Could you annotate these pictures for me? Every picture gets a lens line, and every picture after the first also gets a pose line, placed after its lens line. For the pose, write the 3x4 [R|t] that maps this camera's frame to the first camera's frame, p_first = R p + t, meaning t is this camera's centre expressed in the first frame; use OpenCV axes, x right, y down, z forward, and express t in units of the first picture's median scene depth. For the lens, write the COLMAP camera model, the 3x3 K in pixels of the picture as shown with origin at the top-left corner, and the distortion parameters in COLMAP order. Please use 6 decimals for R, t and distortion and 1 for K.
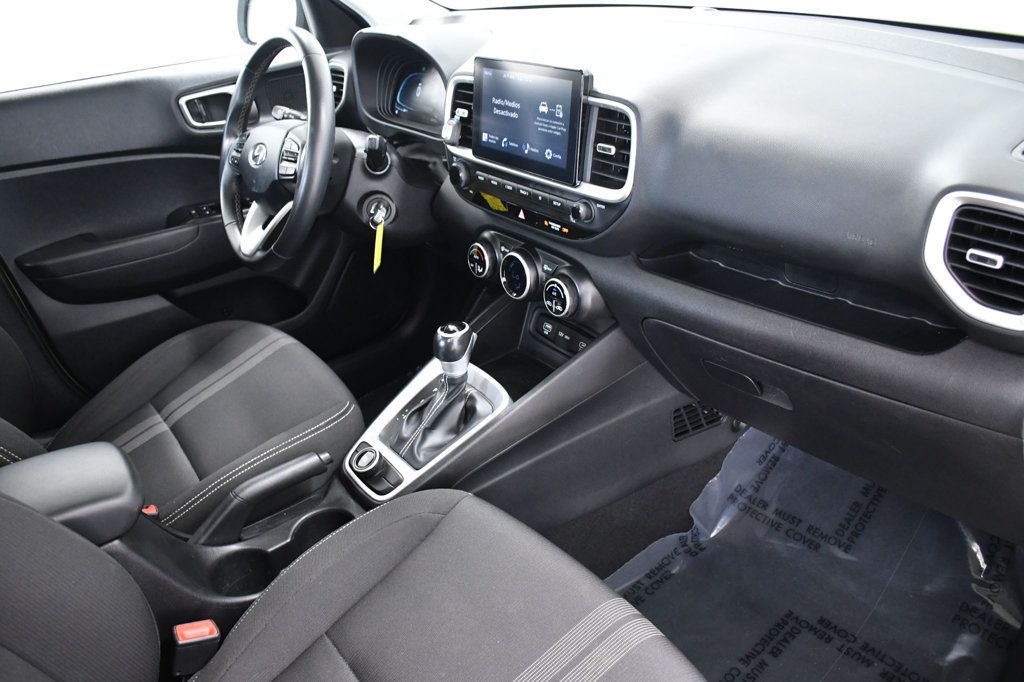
lens RADIAL K [[799.0, 0, 512.0], [0, 799.0, 341.0], [0, 0, 1]] dist [-0.162238, 0.147277]
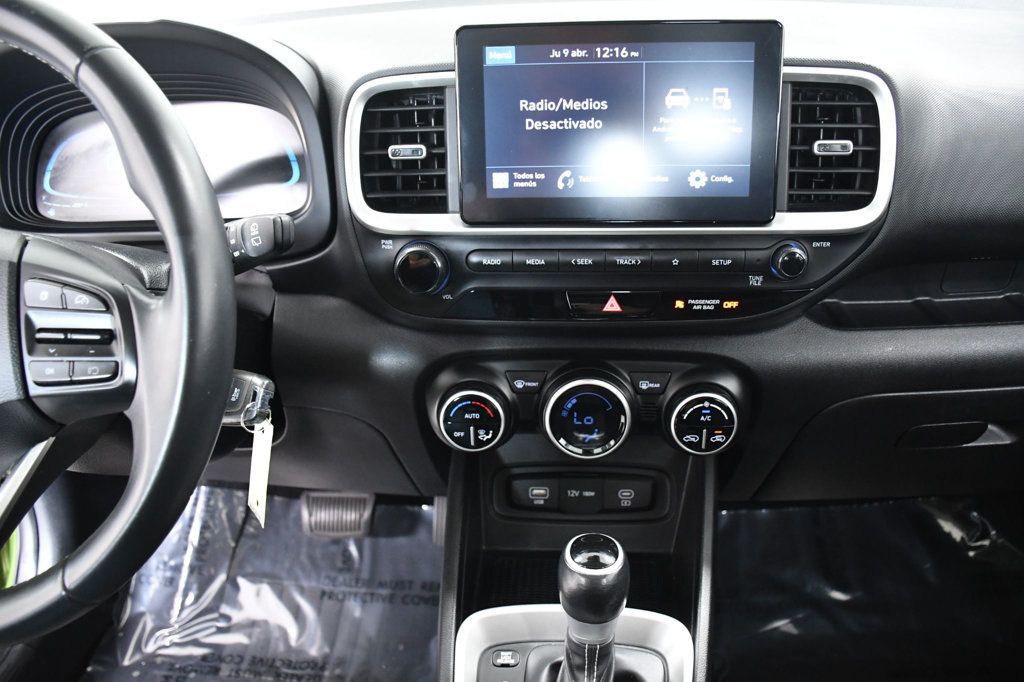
lens RADIAL K [[853.6, 0, 494.7], [0, 853.6, 357.4], [0, 0, 1]] dist [-0.136196, 0.002941]
pose [[0.672130, -0.277781, 0.686351, -0.461994], [0.343902, 0.938027, 0.042863, -0.180625], [-0.655723, 0.207228, 0.726006, 0.645290]]
